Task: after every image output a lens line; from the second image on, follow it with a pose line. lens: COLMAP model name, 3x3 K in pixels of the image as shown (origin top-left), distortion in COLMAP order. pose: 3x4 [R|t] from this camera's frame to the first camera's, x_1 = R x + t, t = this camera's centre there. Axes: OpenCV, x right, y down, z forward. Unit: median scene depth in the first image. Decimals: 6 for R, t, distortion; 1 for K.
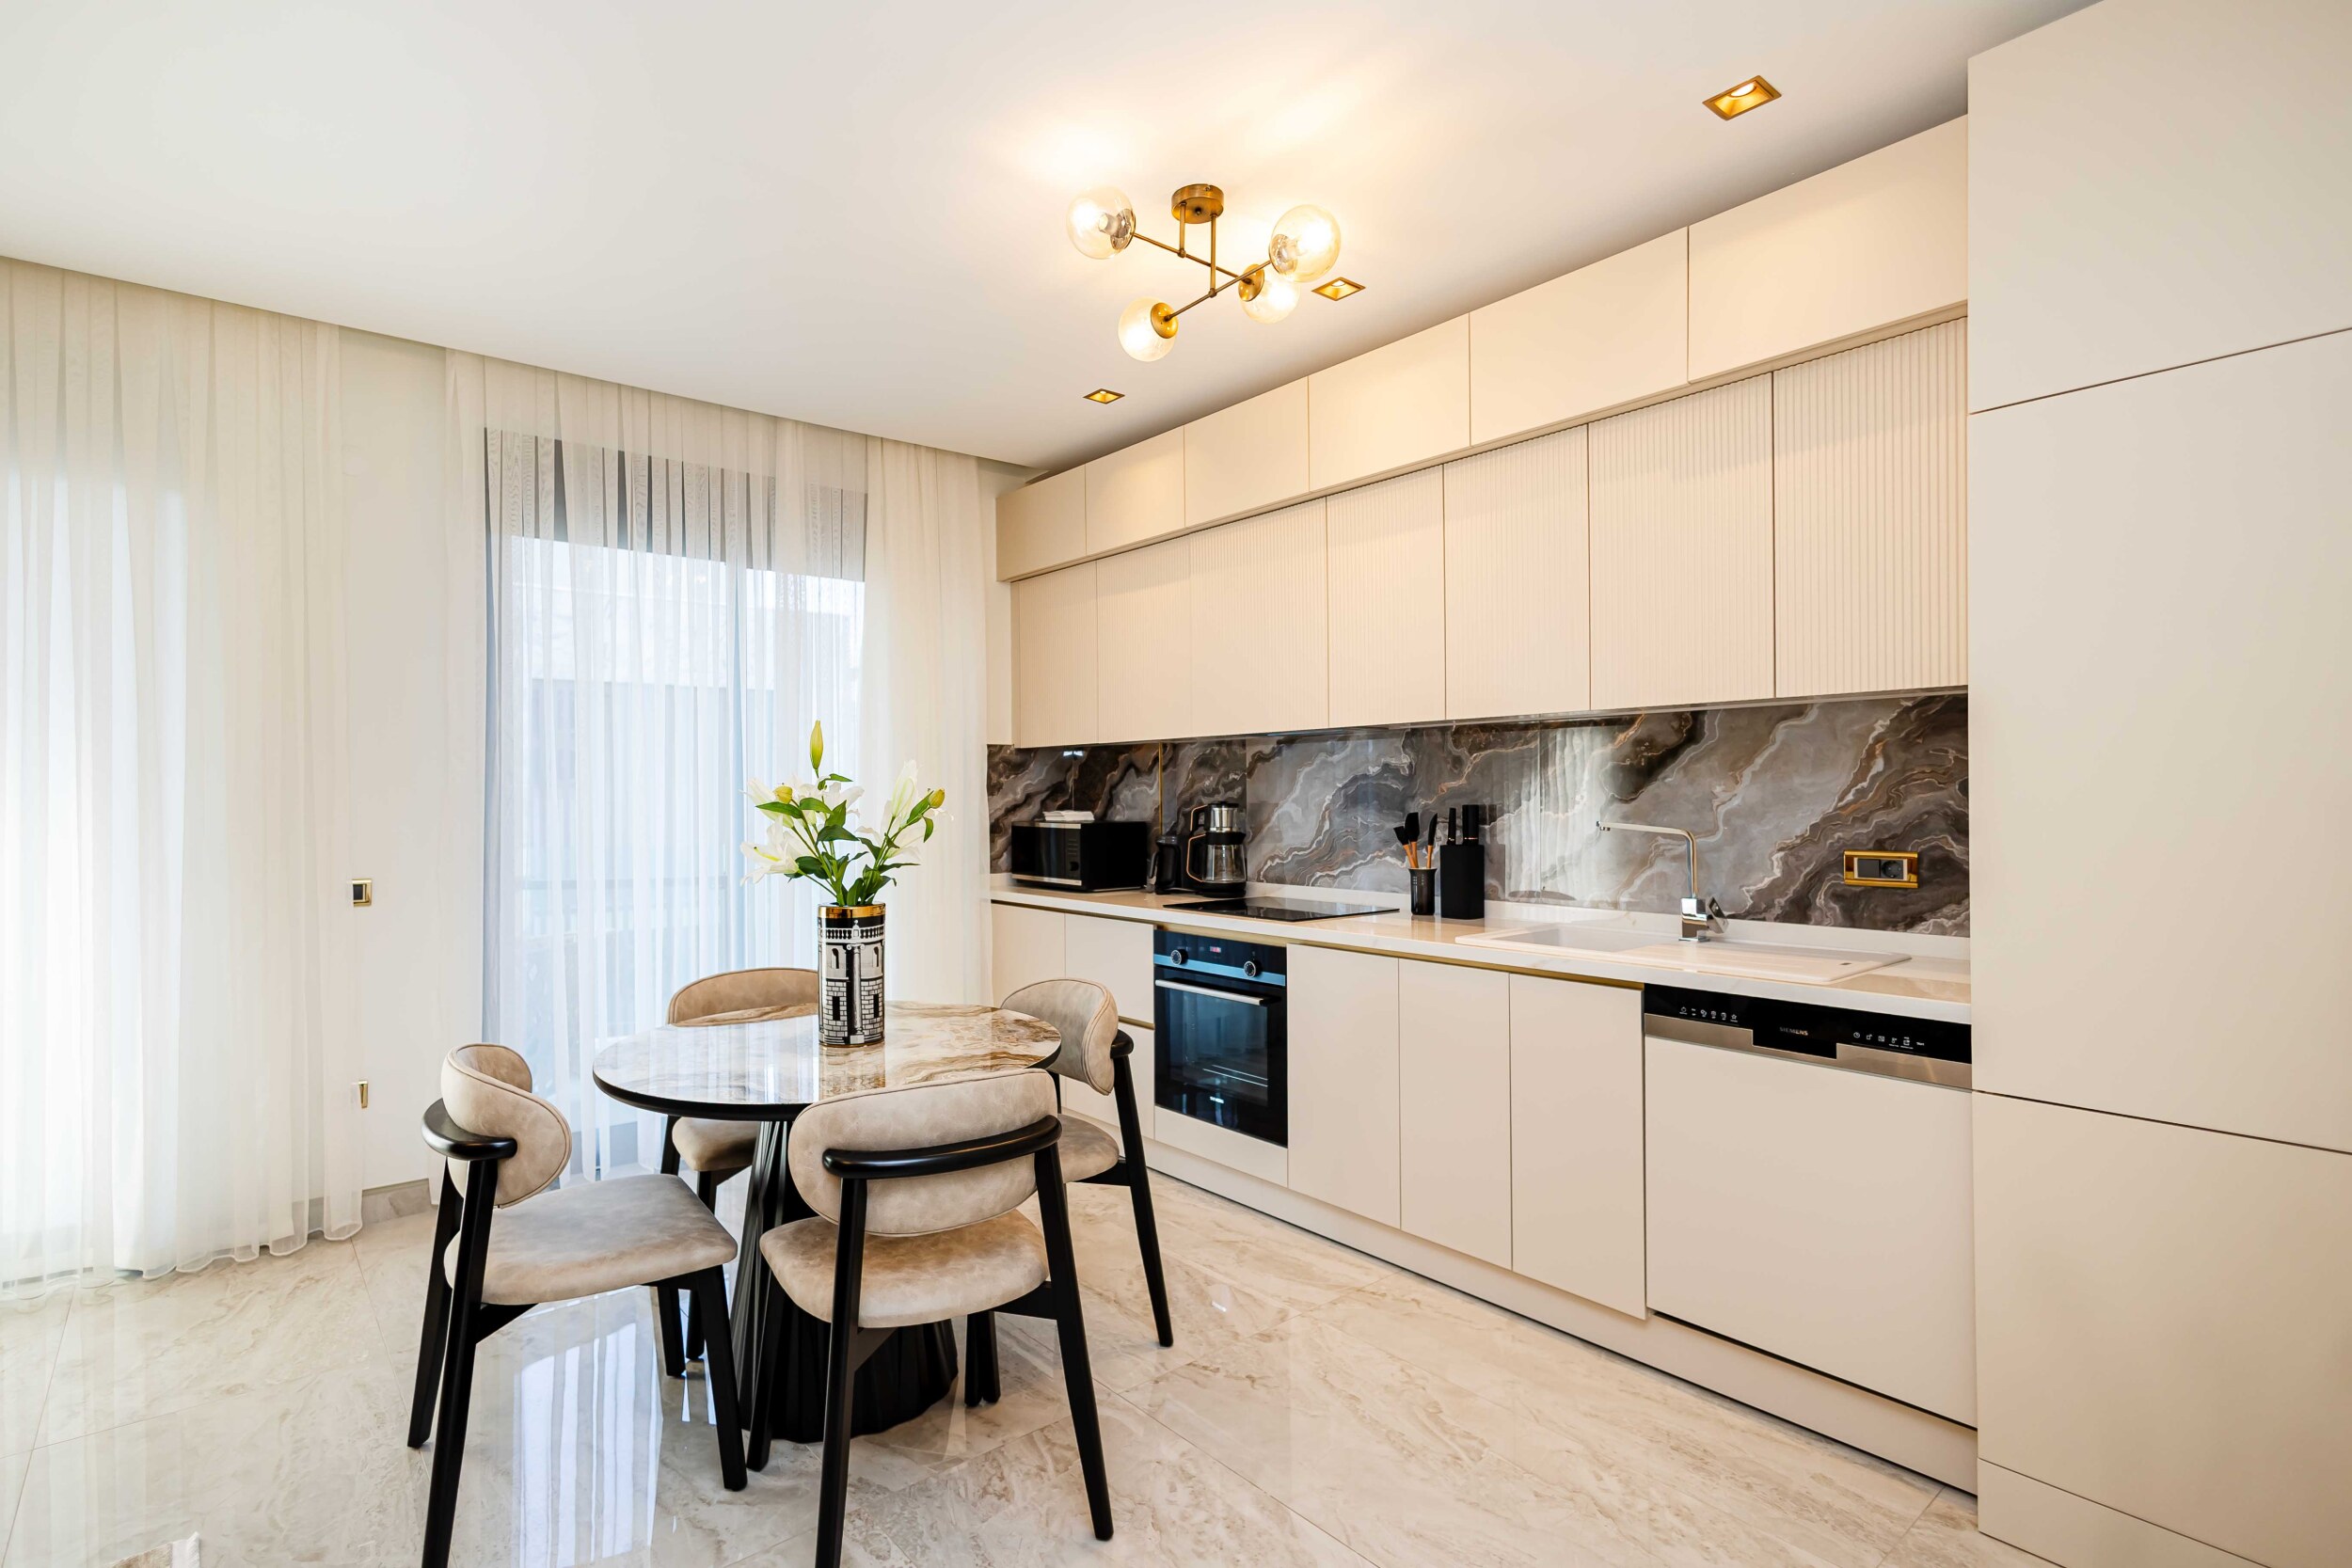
lens RADIAL K [[1110.3, 0, 1112.0], [0, 1110.3, 795.9], [0, 0, 1]] dist [0.008352, 0.000068]
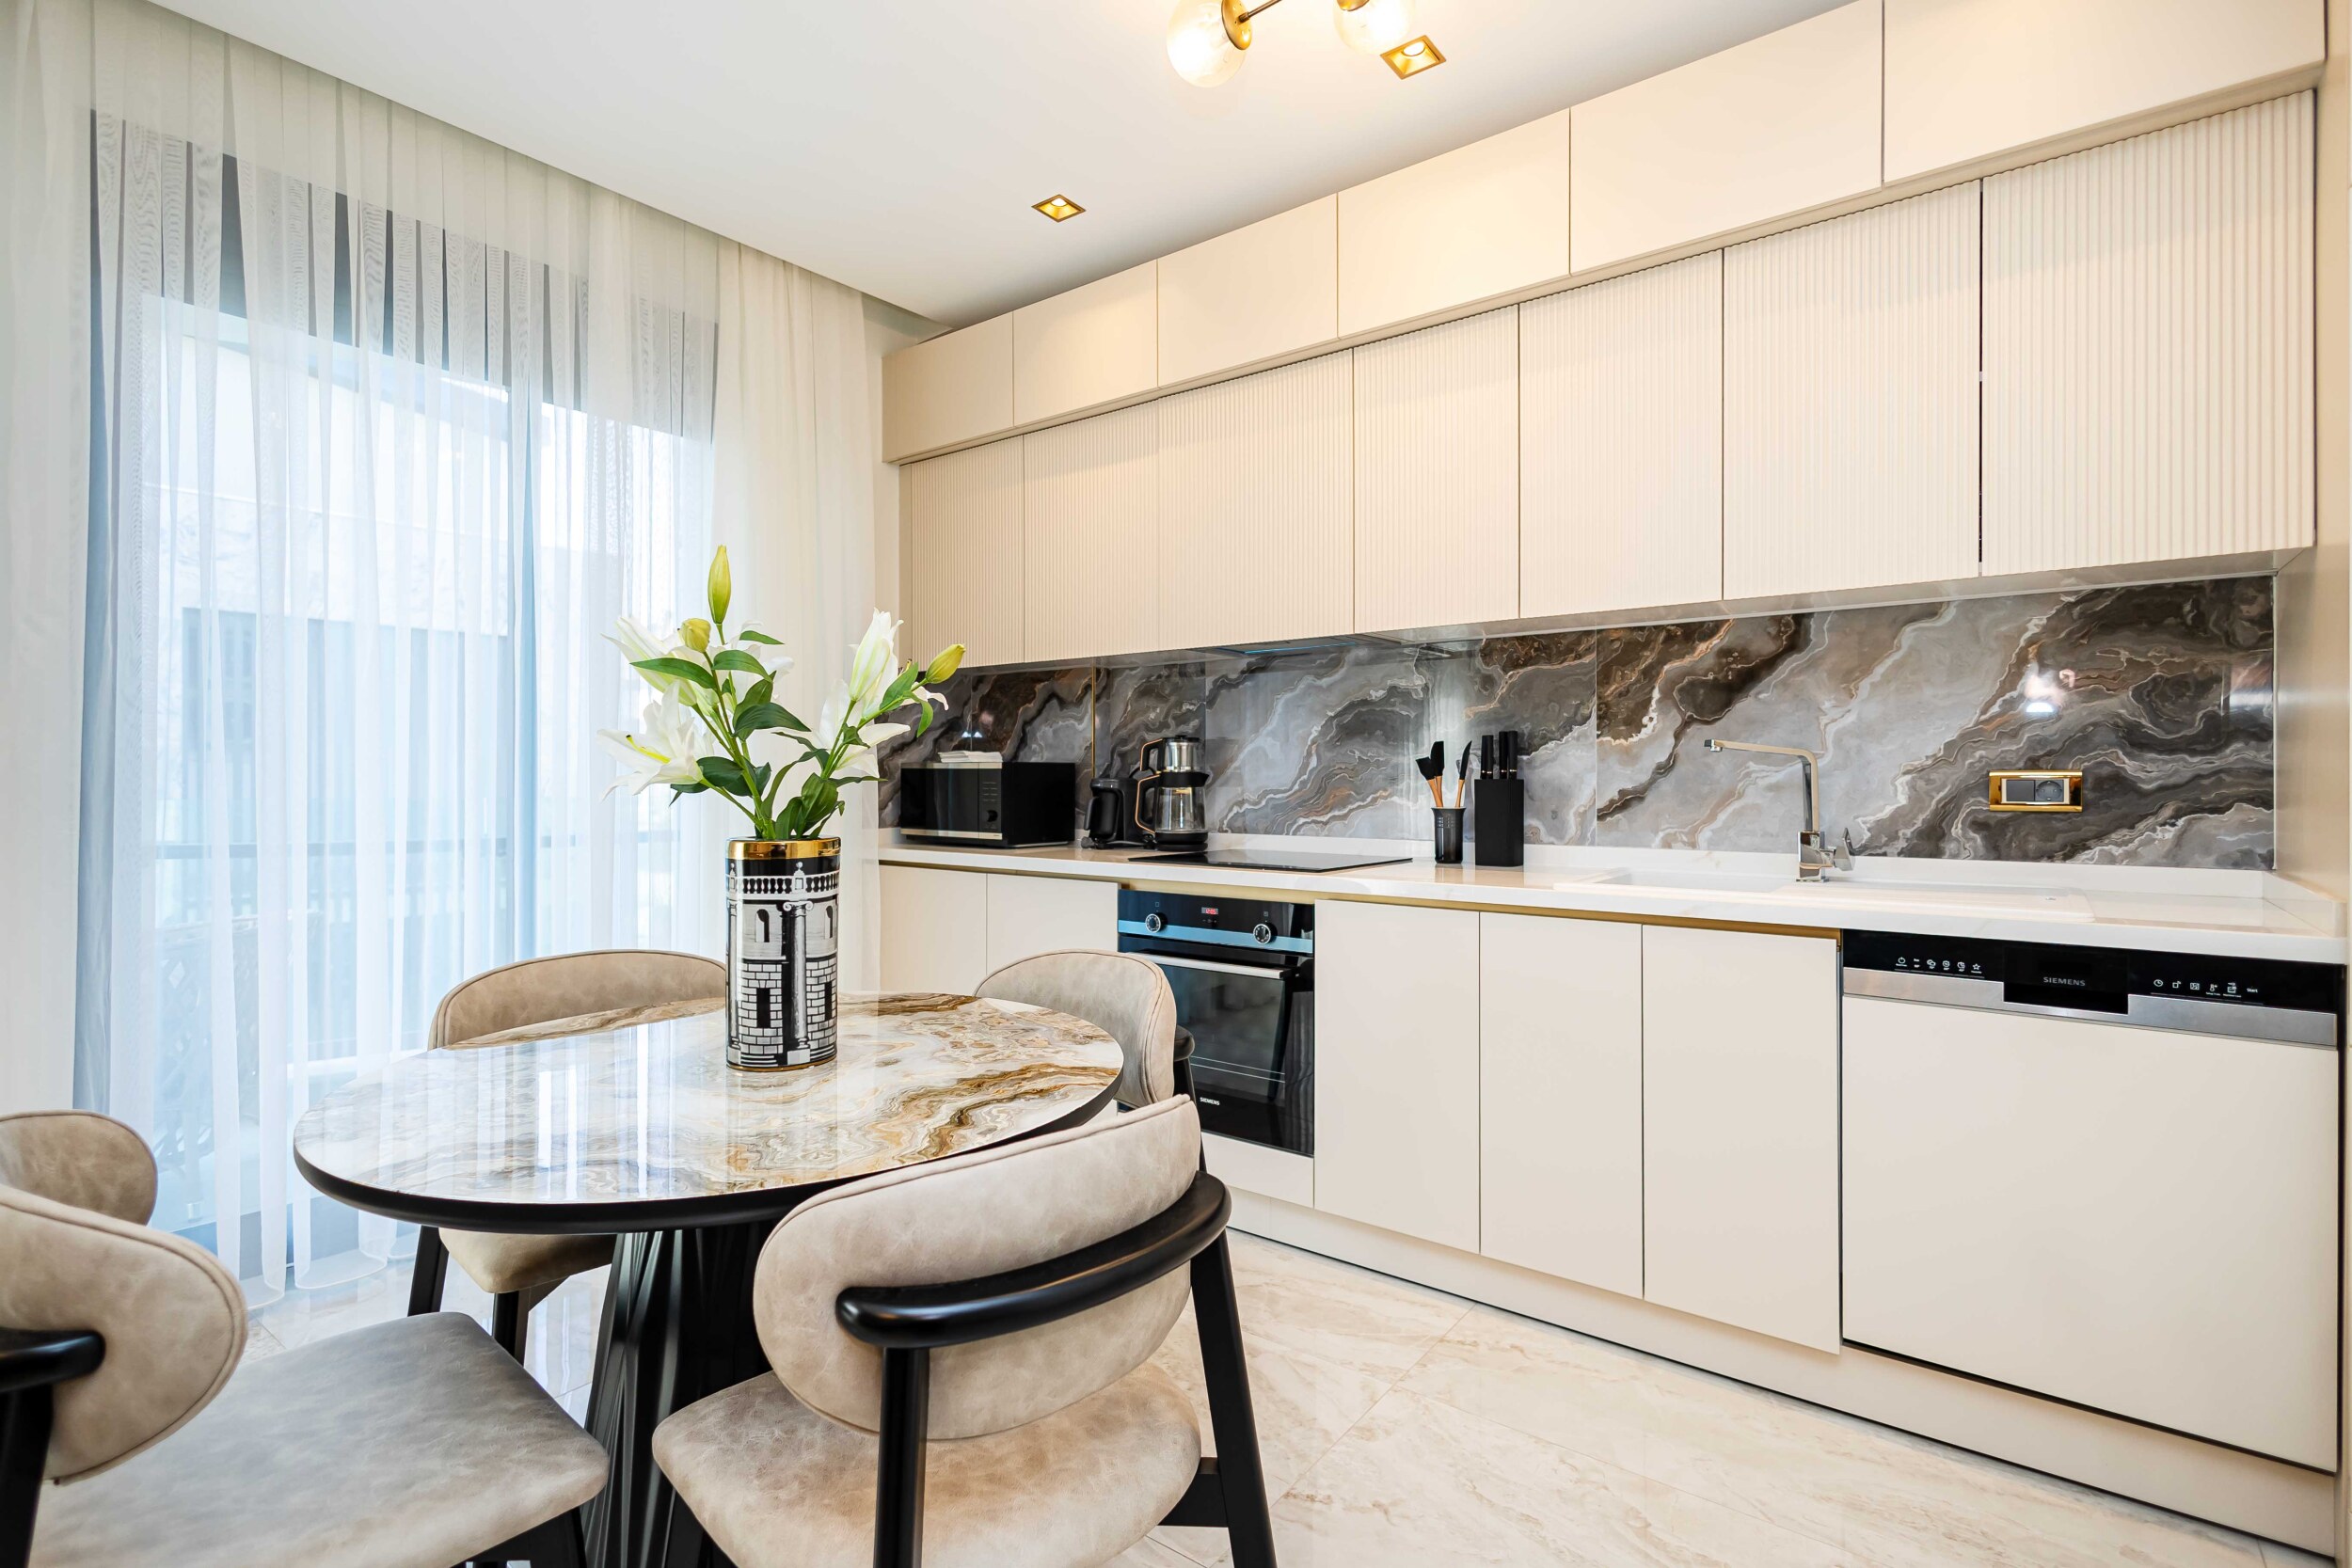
lens RADIAL K [[1093.8, 0, 1176.9], [0, 1093.8, 773.2], [0, 0, 1]] dist [0.008898, -0.000926]
pose [[0.968840, 0.007037, 0.247586, -0.149778], [-0.005803, 0.999967, -0.005715, 0.054529], [-0.247618, 0.004100, 0.968849, 0.304614]]
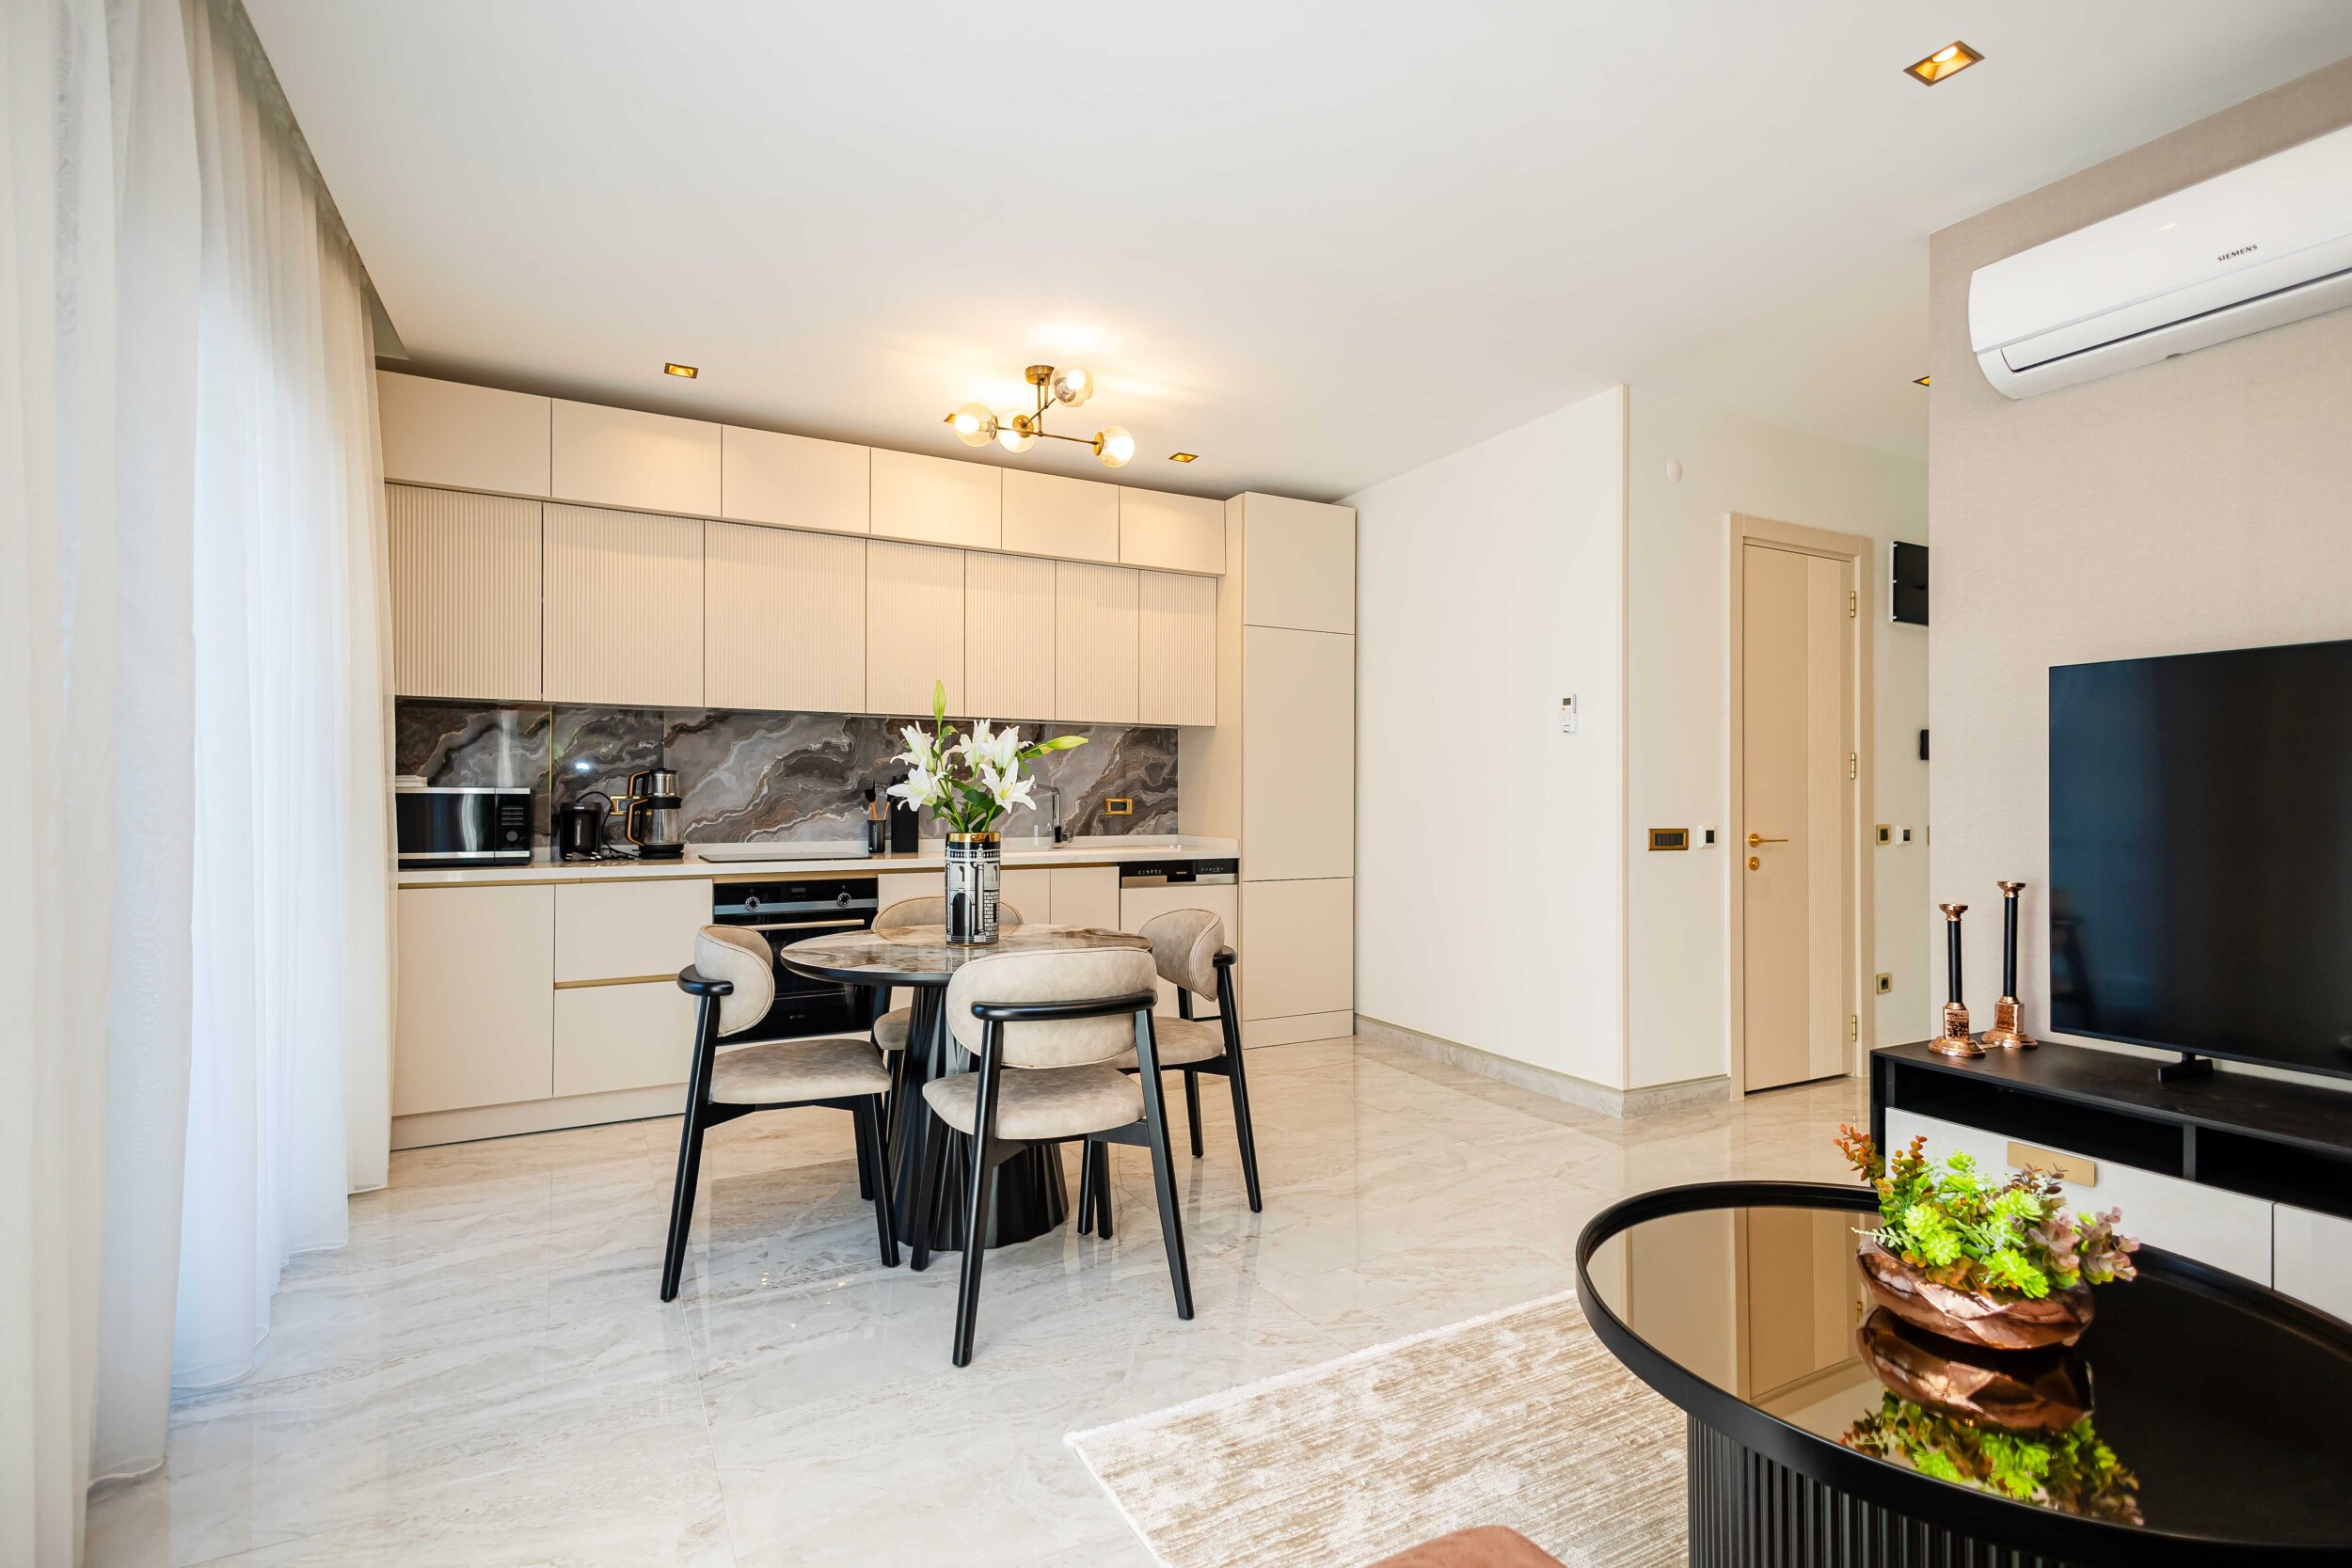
lens RADIAL K [[1109.6, 0, 1172.4], [0, 1109.6, 782.8], [0, 0, 1]] dist [0.014423, 0.000185]
pose [[0.161716, 0.020971, 0.986614, -1.240953], [-0.000679, 0.999776, -0.021140, 0.058465], [-0.986837, 0.002749, 0.161694, 0.501938]]
